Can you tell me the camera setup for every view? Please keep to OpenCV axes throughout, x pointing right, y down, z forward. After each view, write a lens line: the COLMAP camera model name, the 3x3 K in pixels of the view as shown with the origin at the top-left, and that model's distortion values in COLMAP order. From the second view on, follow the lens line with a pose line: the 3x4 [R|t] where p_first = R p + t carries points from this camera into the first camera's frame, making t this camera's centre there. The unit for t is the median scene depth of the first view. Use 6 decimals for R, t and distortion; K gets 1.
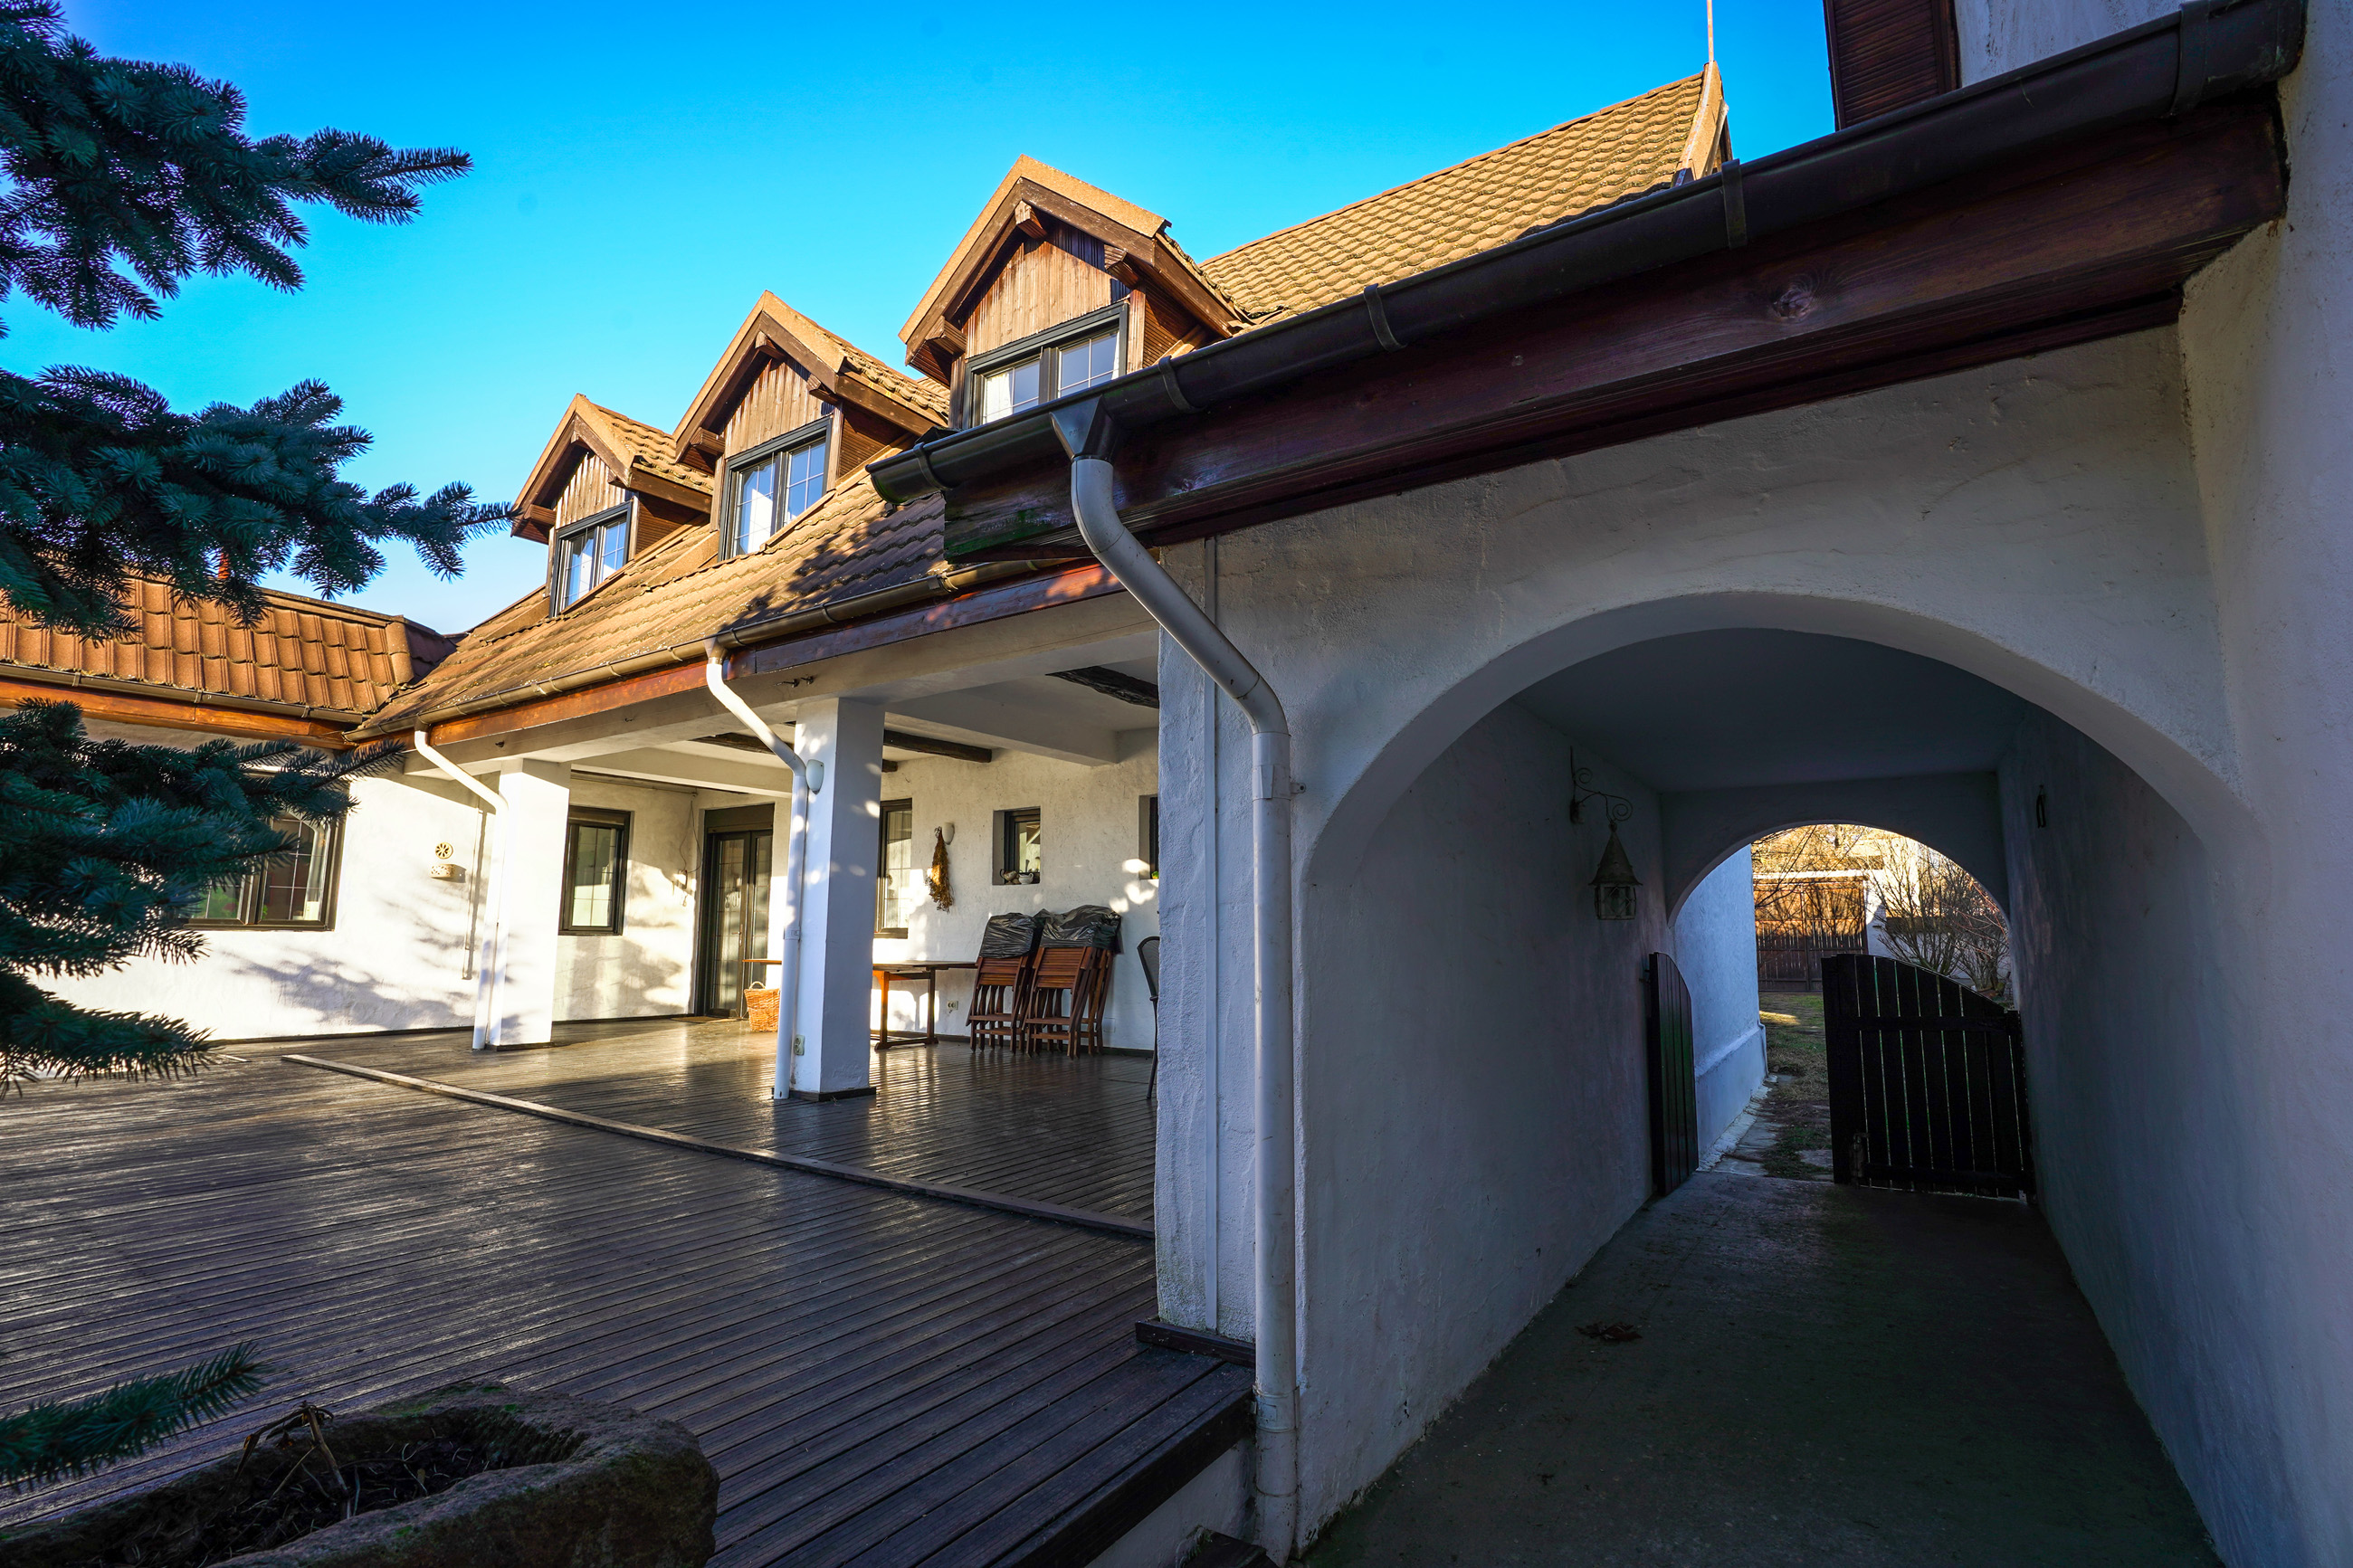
lens RADIAL K [[1076.1, 0, 1125.0], [0, 1076.1, 780.6], [0, 0, 1]] dist [-0.065550, 0.024047]
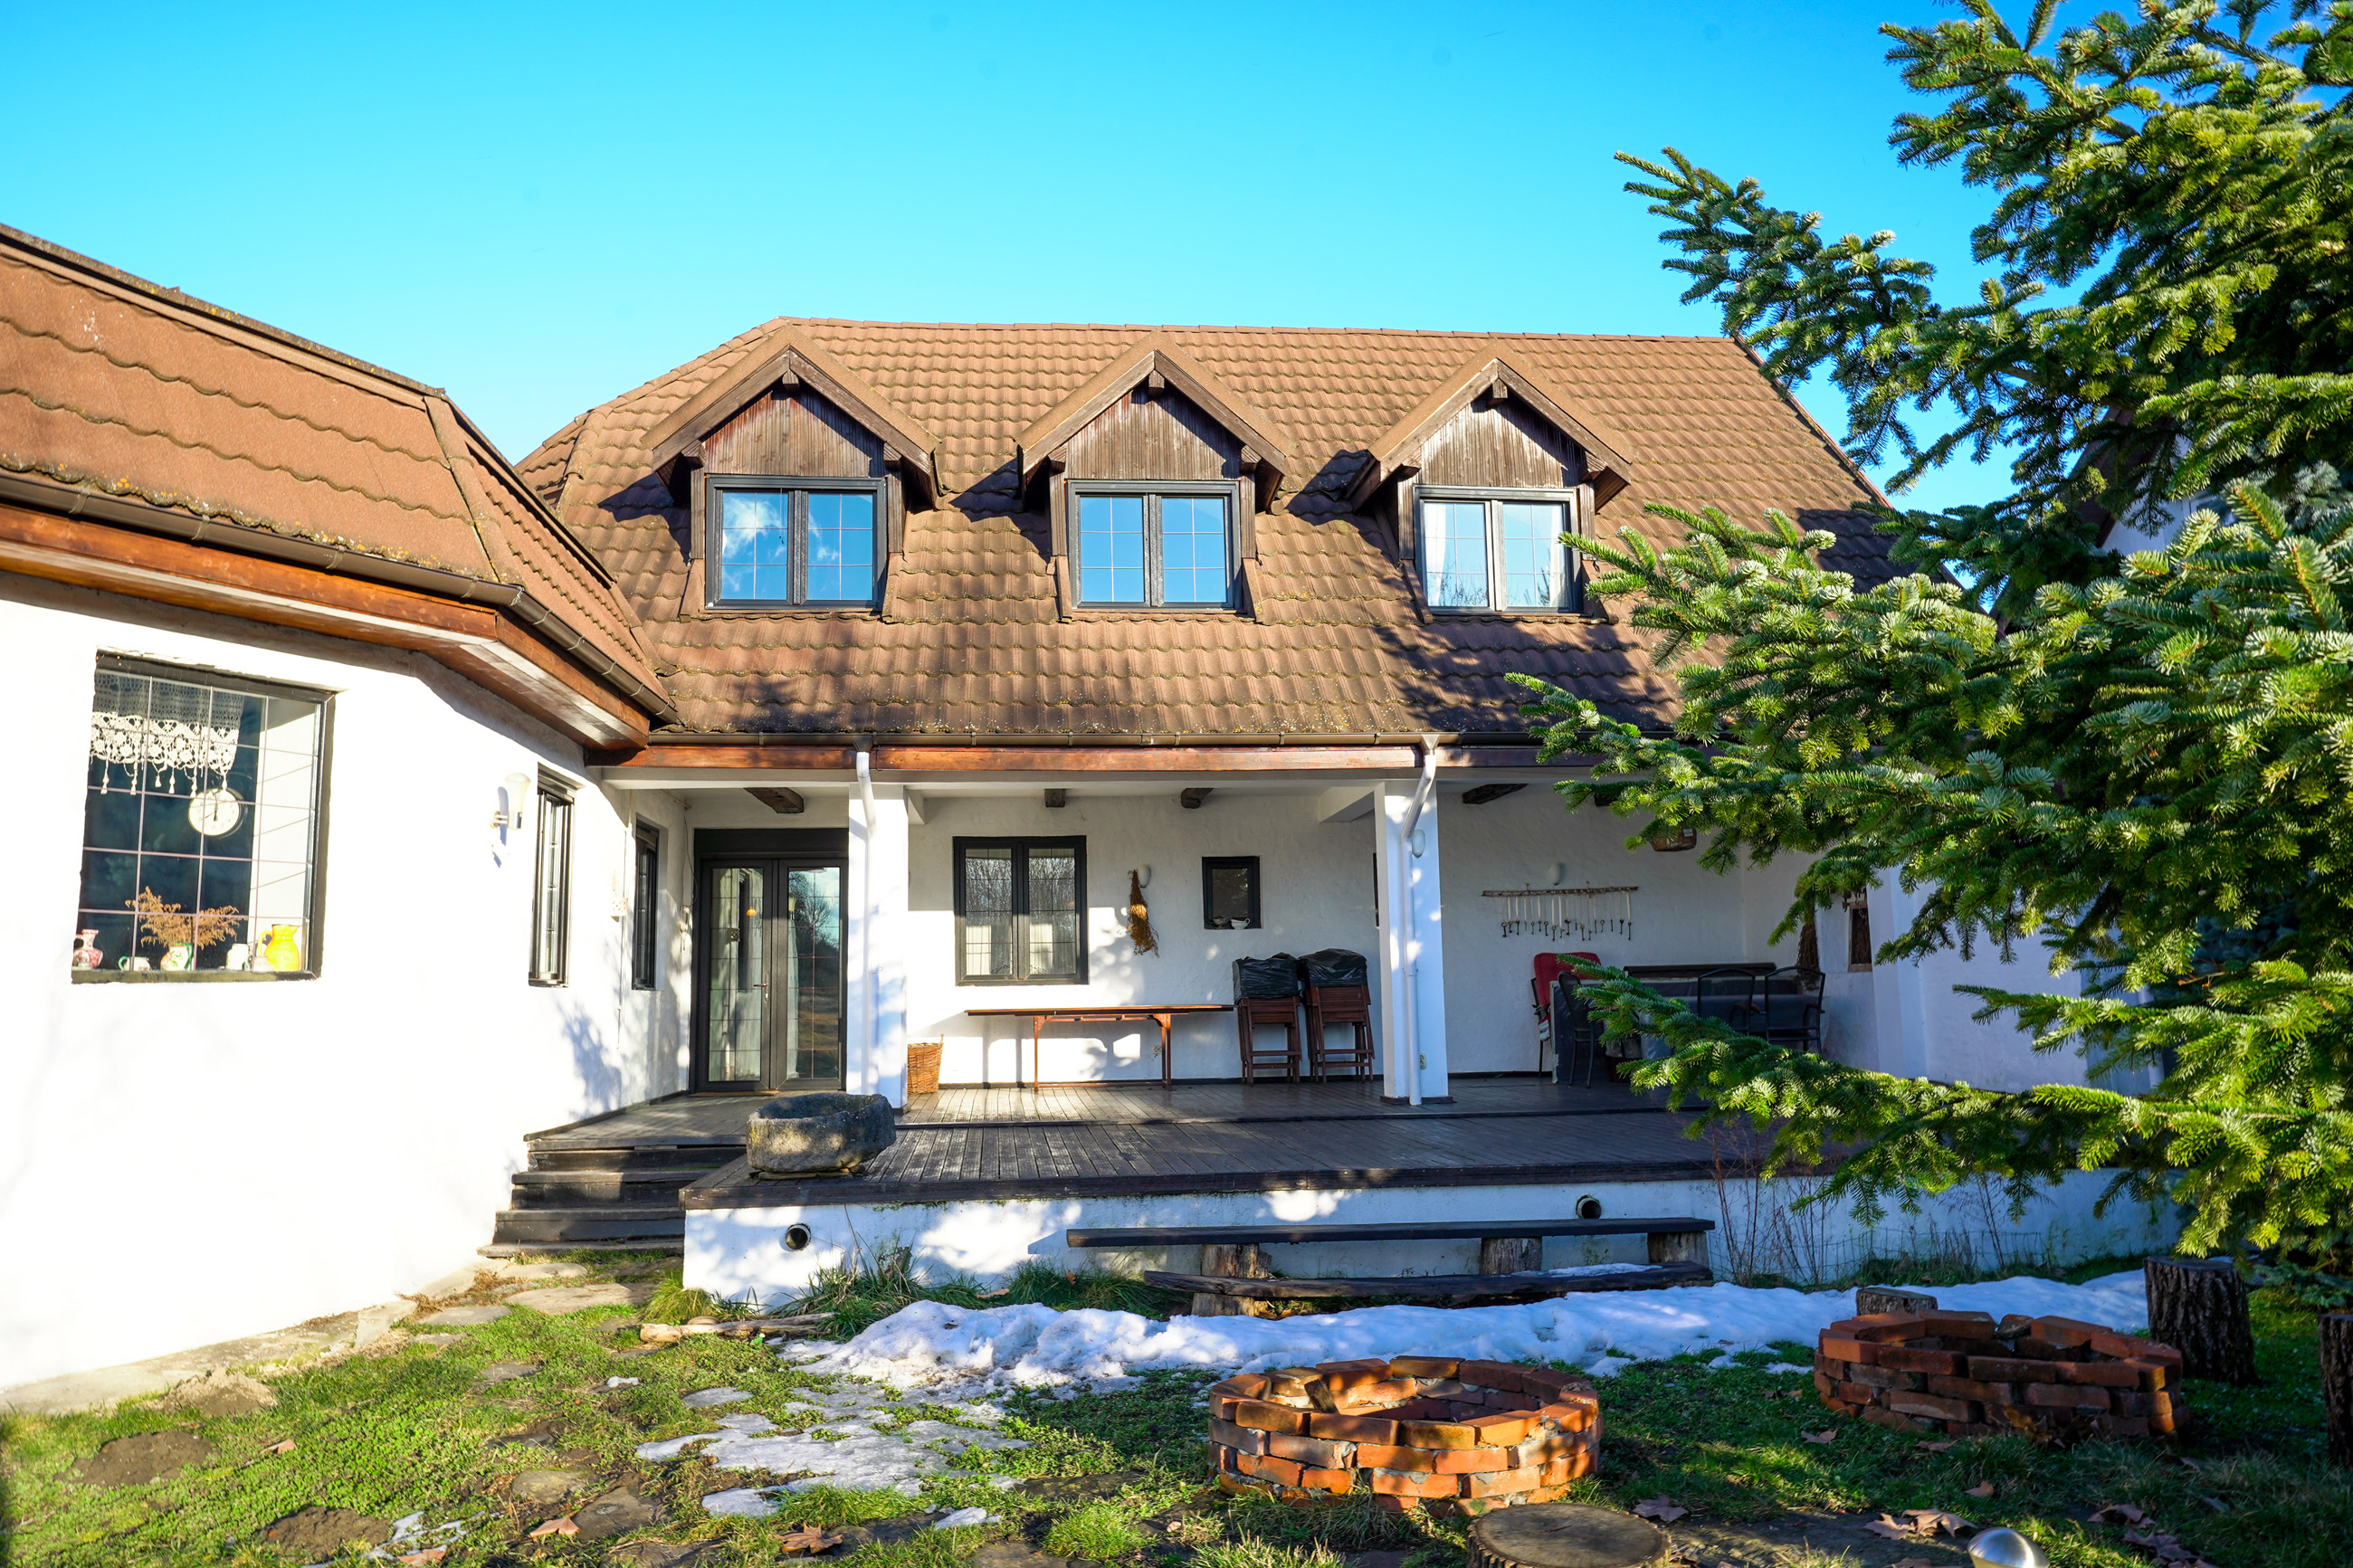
lens RADIAL K [[1501.2, 0, 1176.5], [0, 1501.2, 784.0], [0, 0, 1]] dist [-0.003206, -0.000350]
pose [[0.770824, 0.069400, 0.633256, -1.052685], [-0.062983, 0.997480, -0.032651, 0.007106], [-0.633927, -0.014716, 0.773253, -0.099158]]
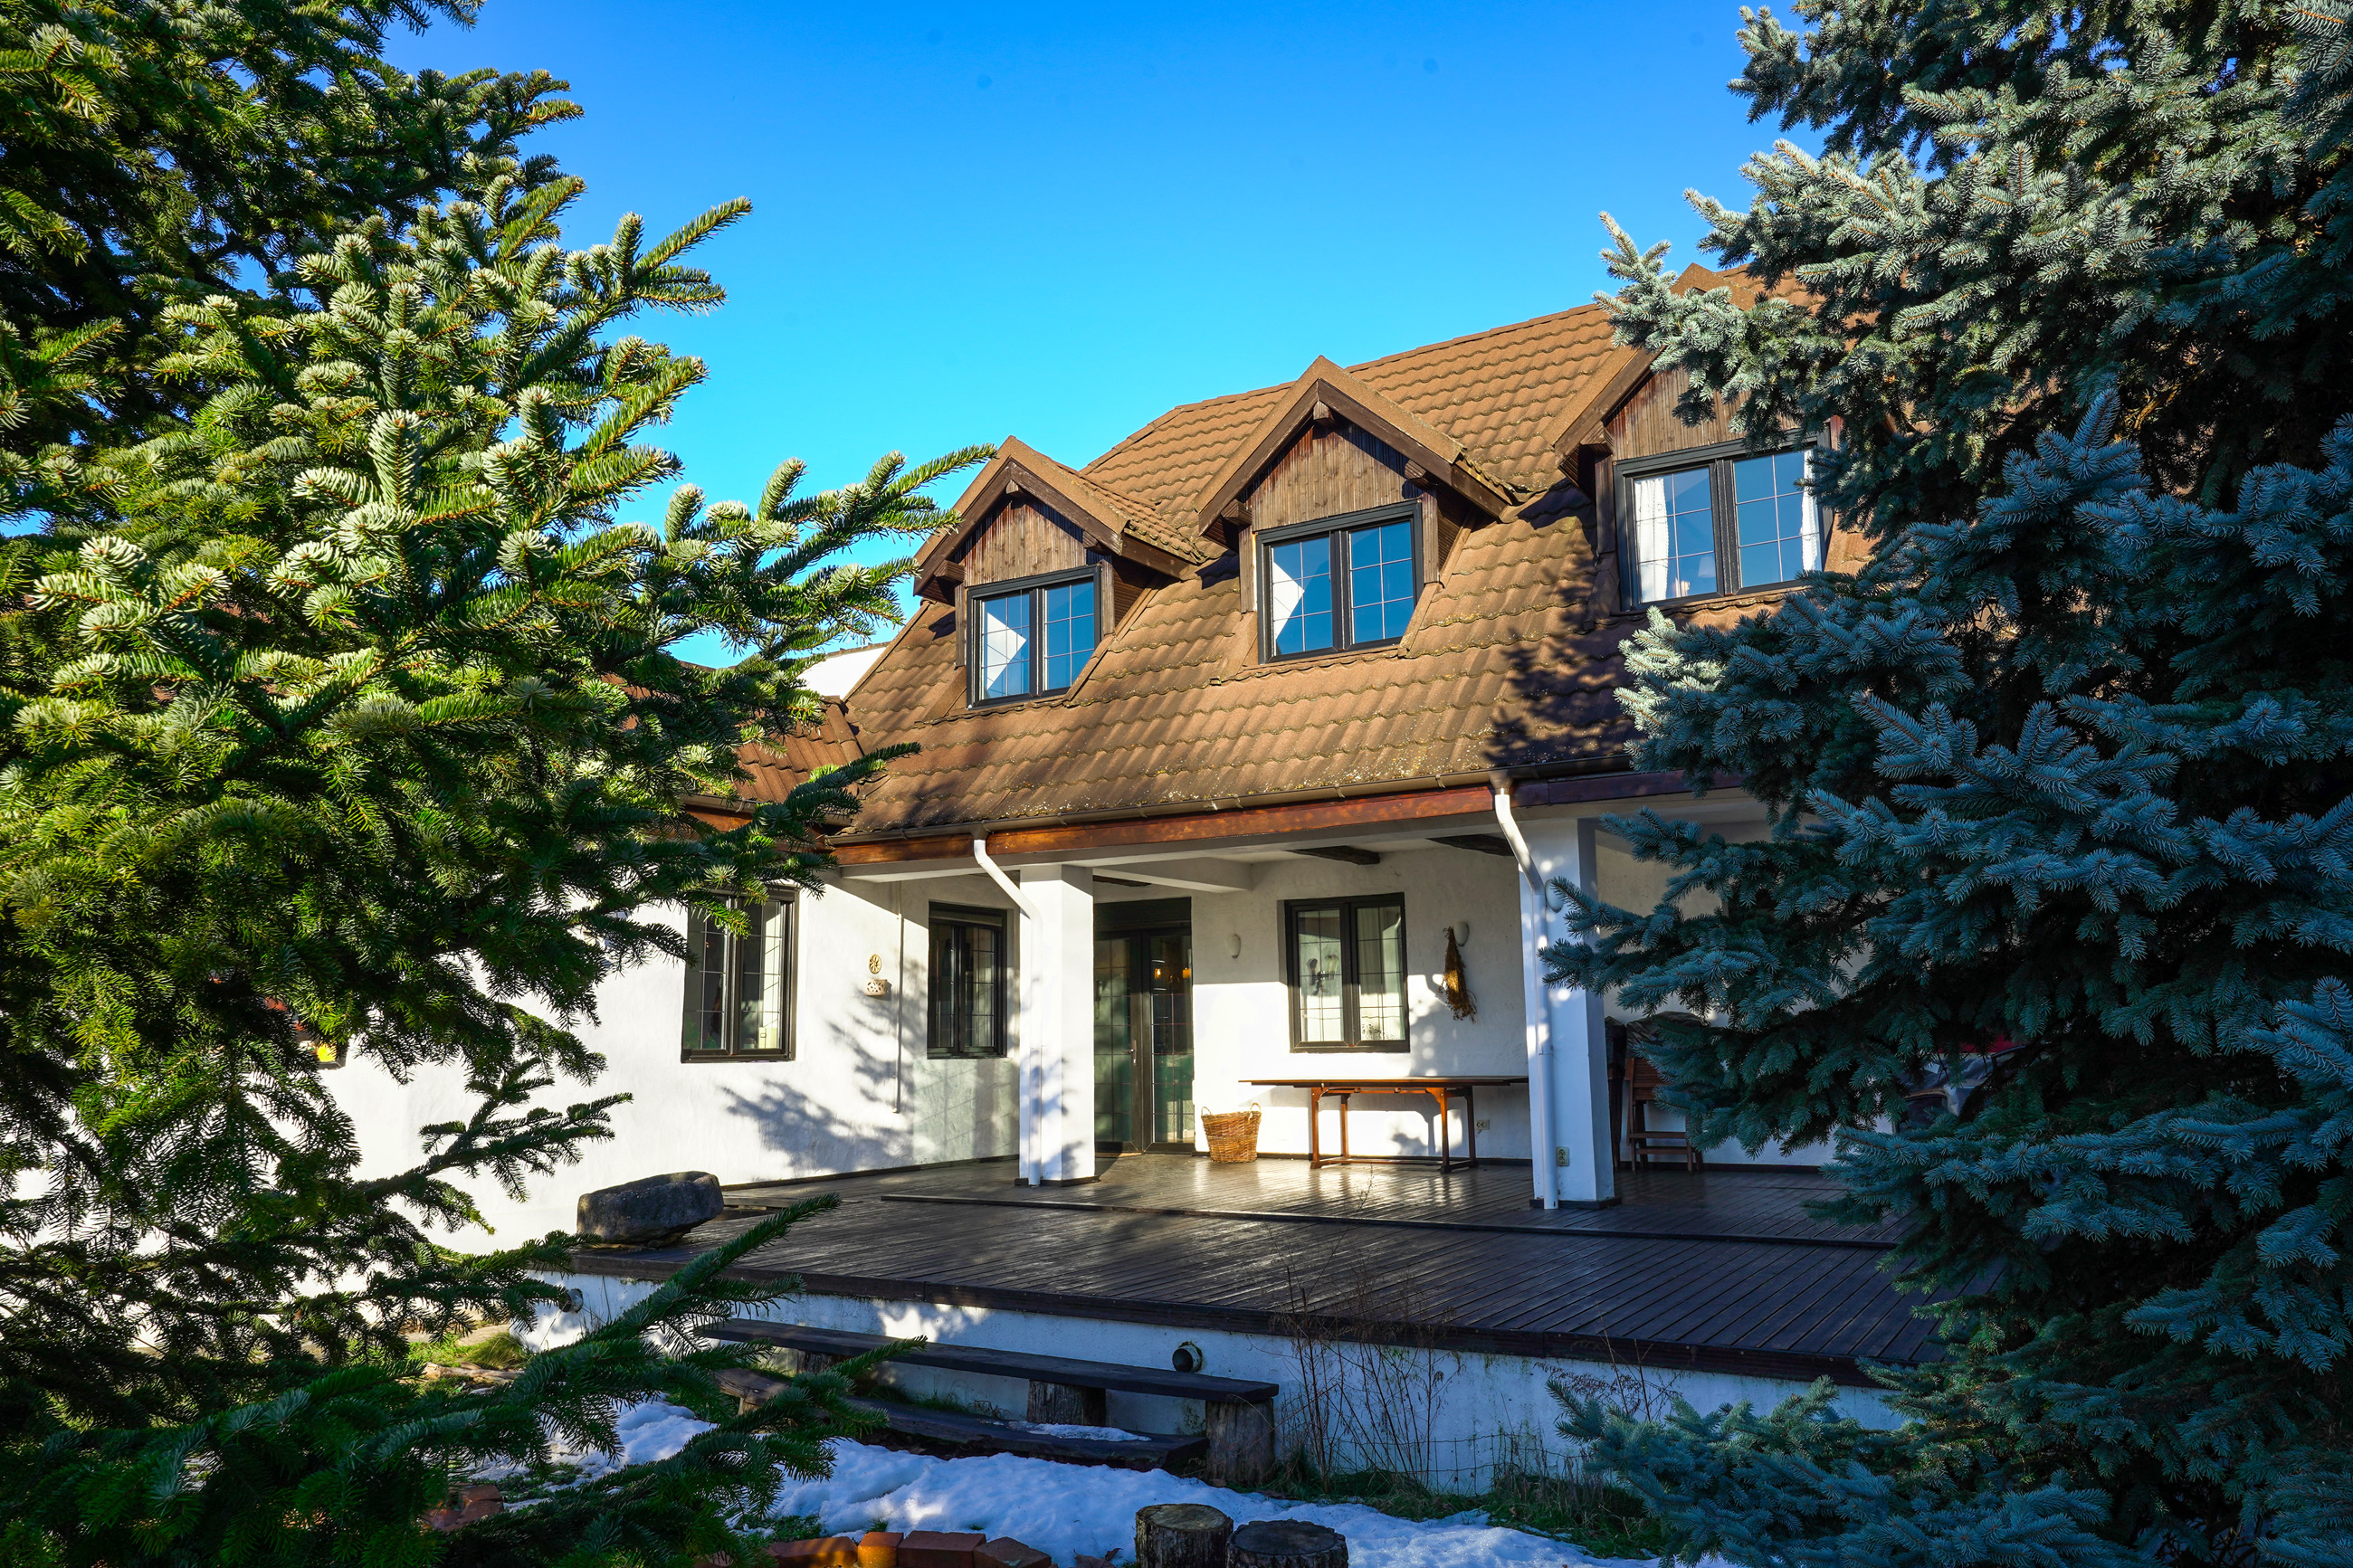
lens RADIAL K [[1637.0, 0, 1176.5], [0, 1637.0, 784.0], [0, 0, 1]] dist [0.003555, 0.000652]
pose [[0.999099, -0.012827, 0.040449, -0.467027], [0.013430, 0.999802, -0.014668, -0.061313], [-0.040253, 0.015198, 0.999074, -0.372799]]
